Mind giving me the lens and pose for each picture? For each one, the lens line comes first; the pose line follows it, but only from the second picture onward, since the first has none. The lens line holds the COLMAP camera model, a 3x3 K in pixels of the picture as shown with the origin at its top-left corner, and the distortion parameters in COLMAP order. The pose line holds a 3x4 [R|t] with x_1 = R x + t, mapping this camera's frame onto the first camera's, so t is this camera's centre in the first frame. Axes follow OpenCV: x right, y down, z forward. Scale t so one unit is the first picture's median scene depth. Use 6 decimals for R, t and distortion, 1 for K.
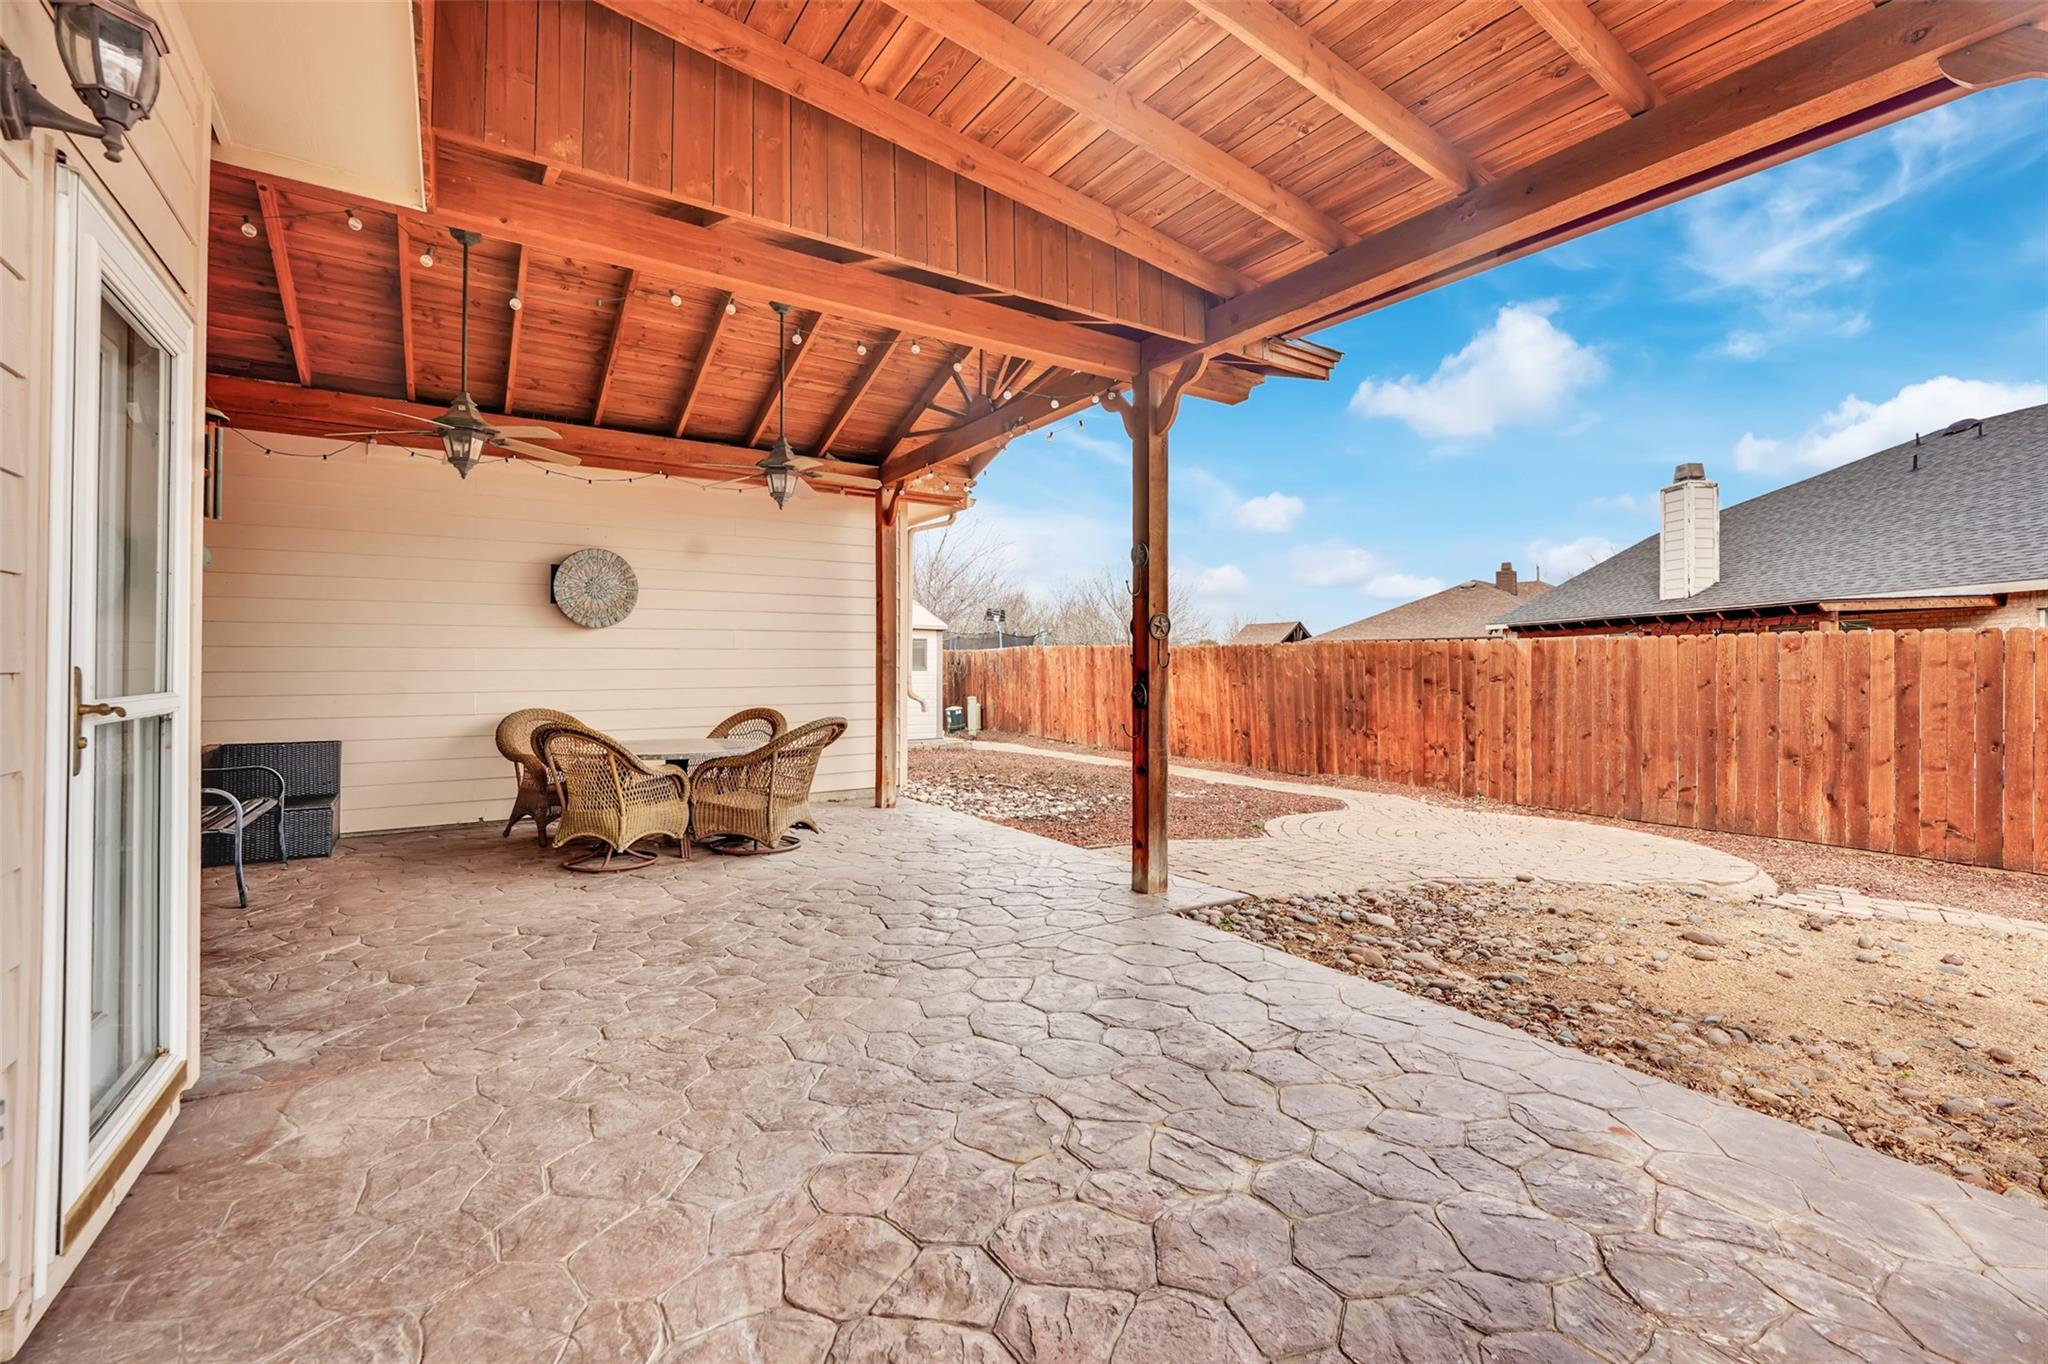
lens RADIAL K [[860.9, 0, 1033.7], [0, 860.9, 656.4], [0, 0, 1]] dist [-0.027525, 0.000002]
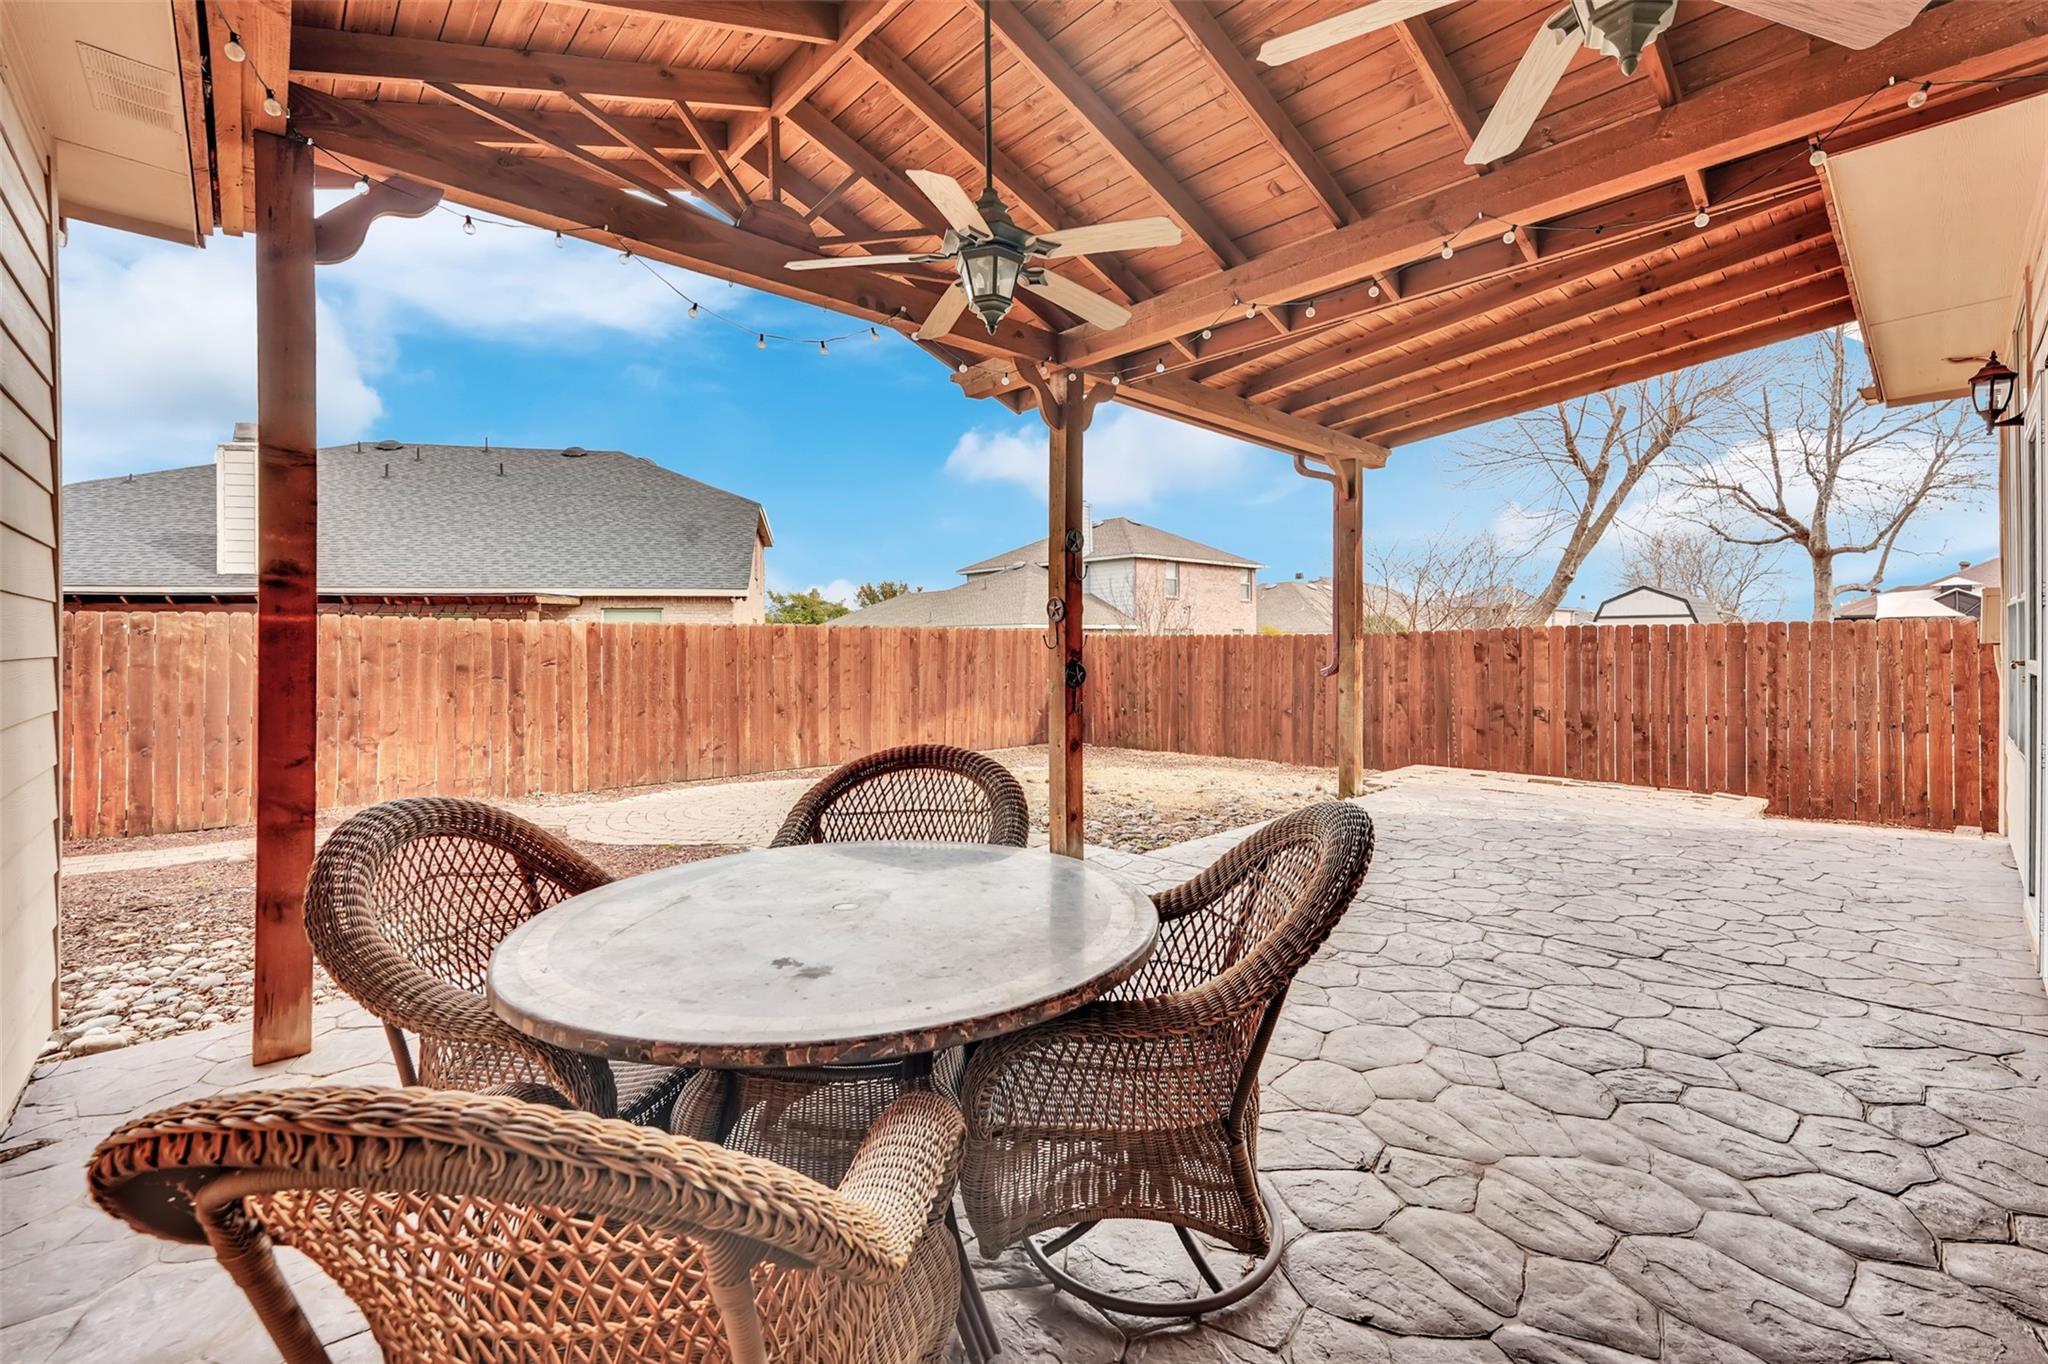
lens RADIAL K [[860.9, 0, 1033.7], [0, 860.9, 656.4], [0, 0, 1]] dist [-0.027525, 0.000002]
pose [[-0.160361, -0.012687, 0.986977, -0.479141], [-0.005614, 0.999913, 0.011942, 0.005321], [-0.987042, -0.003626, -0.160418, 0.651072]]
